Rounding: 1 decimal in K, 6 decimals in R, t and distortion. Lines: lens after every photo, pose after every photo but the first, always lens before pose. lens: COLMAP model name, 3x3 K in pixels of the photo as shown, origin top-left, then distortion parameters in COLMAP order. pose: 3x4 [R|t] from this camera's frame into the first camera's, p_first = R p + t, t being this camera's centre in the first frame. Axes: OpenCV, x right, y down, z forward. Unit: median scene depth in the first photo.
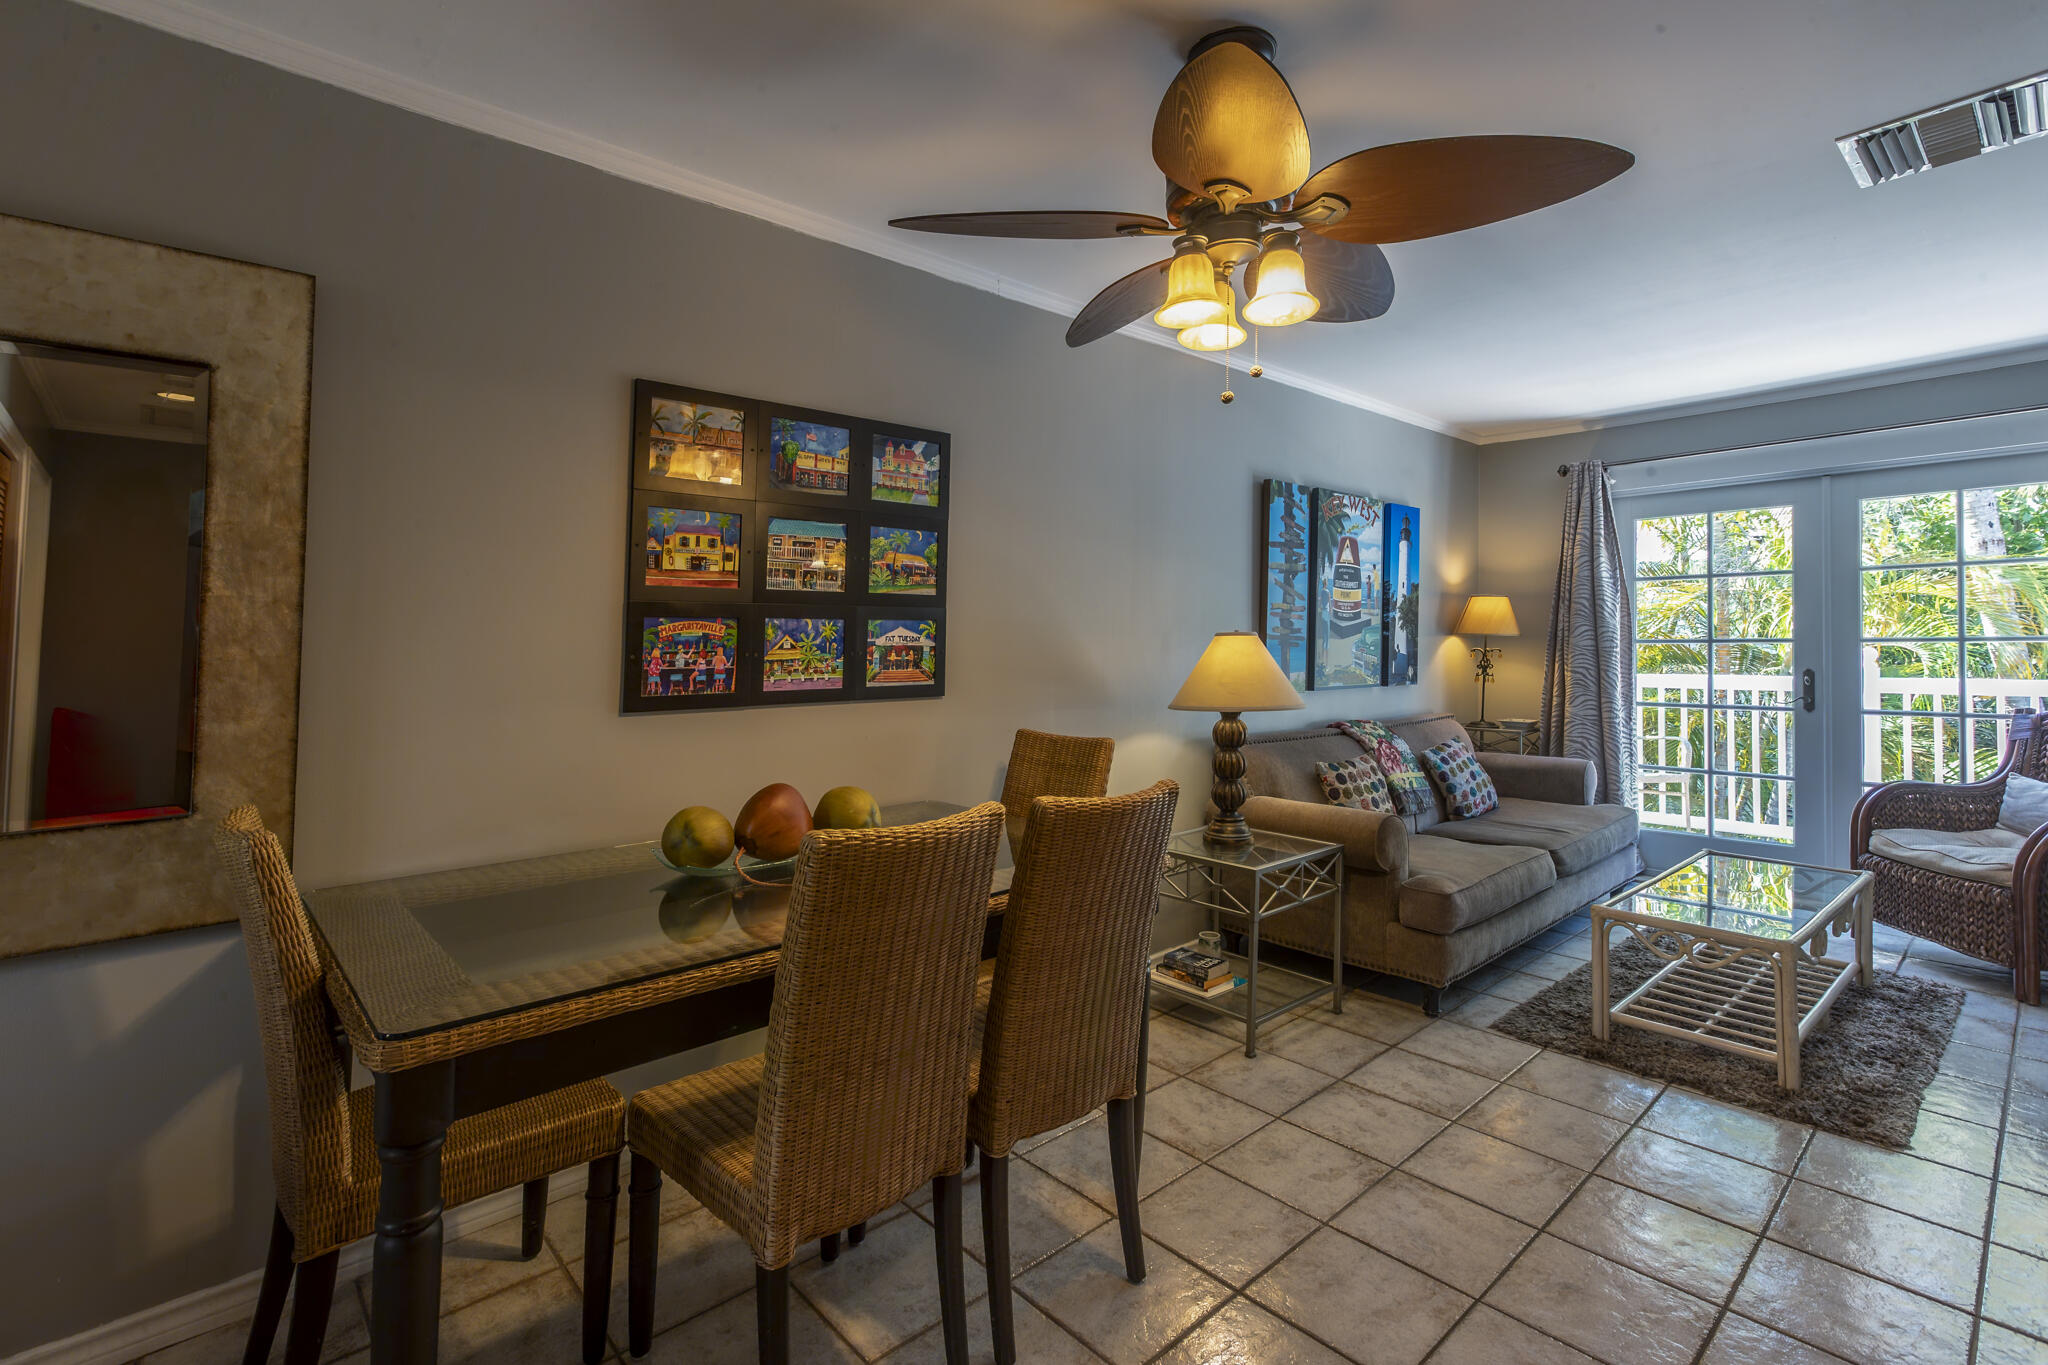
lens RADIAL K [[932.7, 0, 1022.1], [0, 932.7, 601.4], [0, 0, 1]] dist [0.001384, -0.000920]
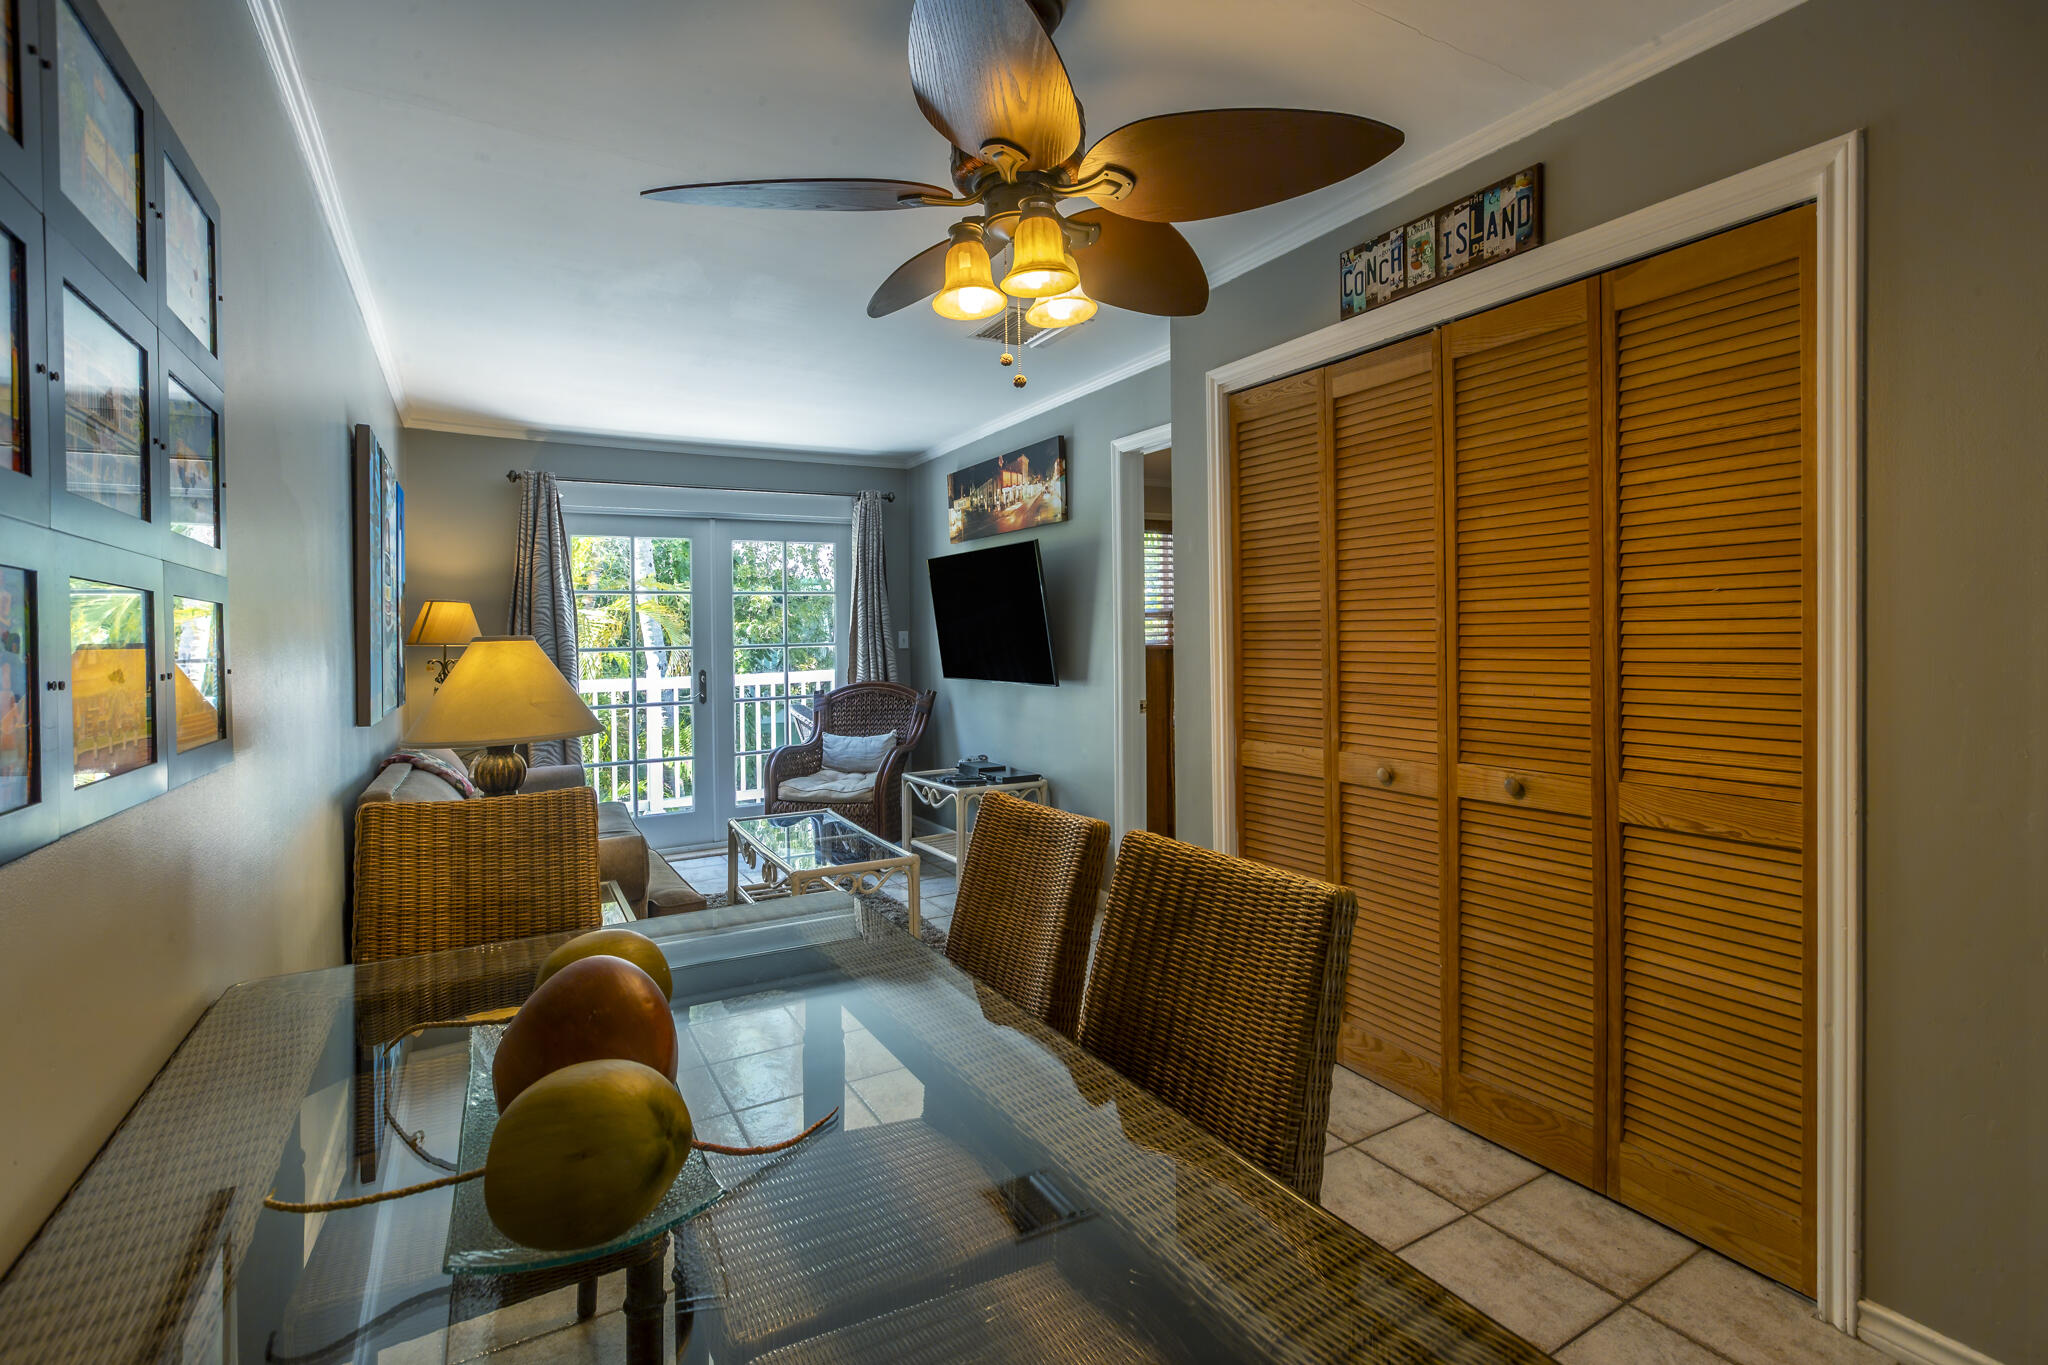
lens RADIAL K [[932.3, 0, 1016.2], [0, 932.3, 646.0], [0, 0, 1]] dist [0.003351, -0.000110]
pose [[0.223928, -0.009622, 0.974558, -0.322088], [-0.016693, 0.999767, 0.013707, 0.017991], [-0.974463, -0.019338, 0.223715, 0.347470]]
